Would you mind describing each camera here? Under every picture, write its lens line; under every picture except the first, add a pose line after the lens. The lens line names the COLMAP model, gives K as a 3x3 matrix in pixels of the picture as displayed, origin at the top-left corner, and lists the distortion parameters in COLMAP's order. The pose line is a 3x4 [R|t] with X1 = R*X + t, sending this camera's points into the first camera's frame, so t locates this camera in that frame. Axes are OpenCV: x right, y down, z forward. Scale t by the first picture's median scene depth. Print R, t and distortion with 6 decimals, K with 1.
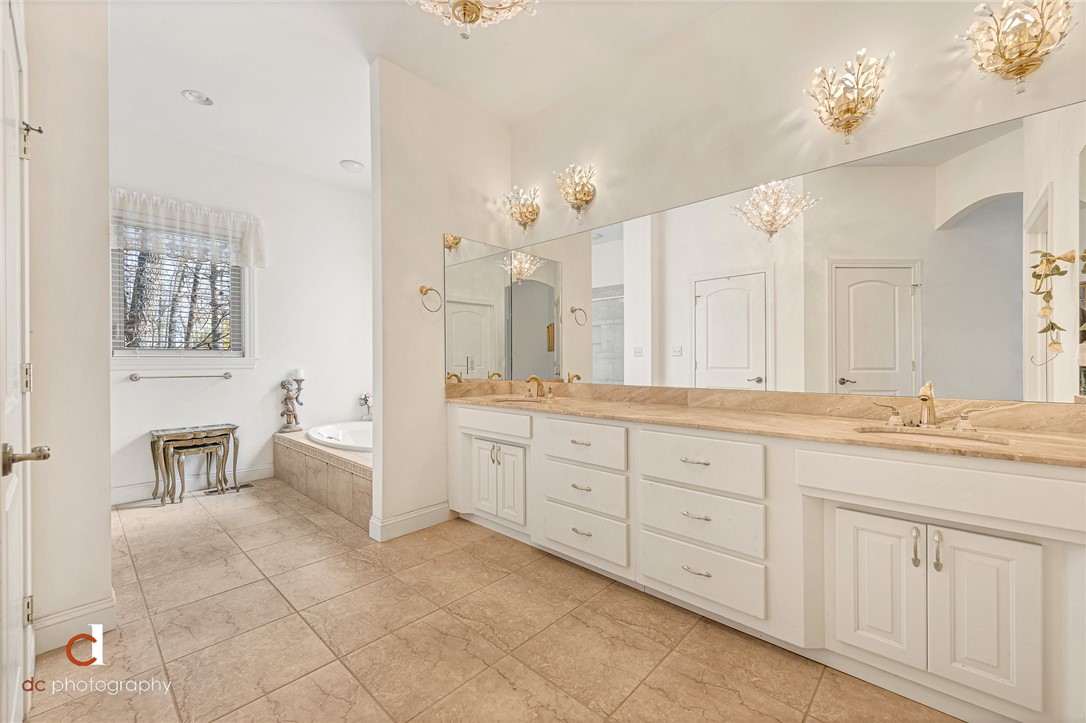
lens RADIAL K [[433.8, 0, 545.4], [0, 433.8, 361.4], [0, 0, 1]] dist [0.002947, -0.000145]
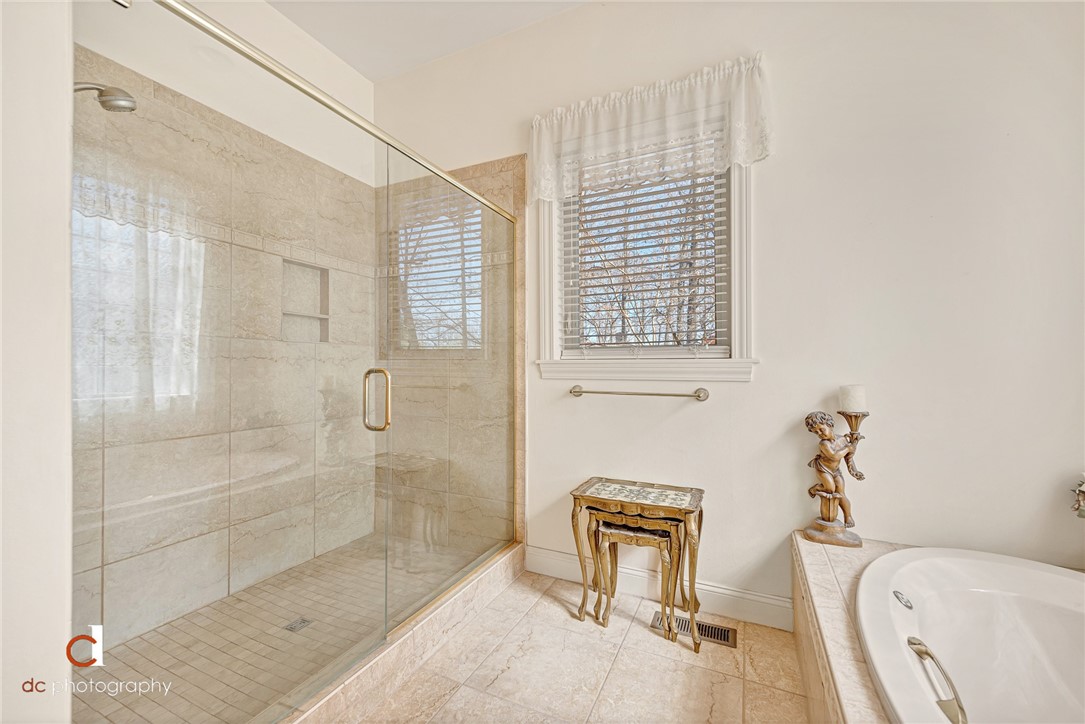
lens RADIAL K [[433.4, 0, 544.2], [0, 433.4, 363.8], [0, 0, 1]] dist [0.002947, -0.000145]
pose [[0.298782, -0.004423, -0.954311, -0.282987], [-0.001771, 0.999985, -0.005189, -0.000451], [0.954320, 0.003241, 0.298770, 0.631484]]
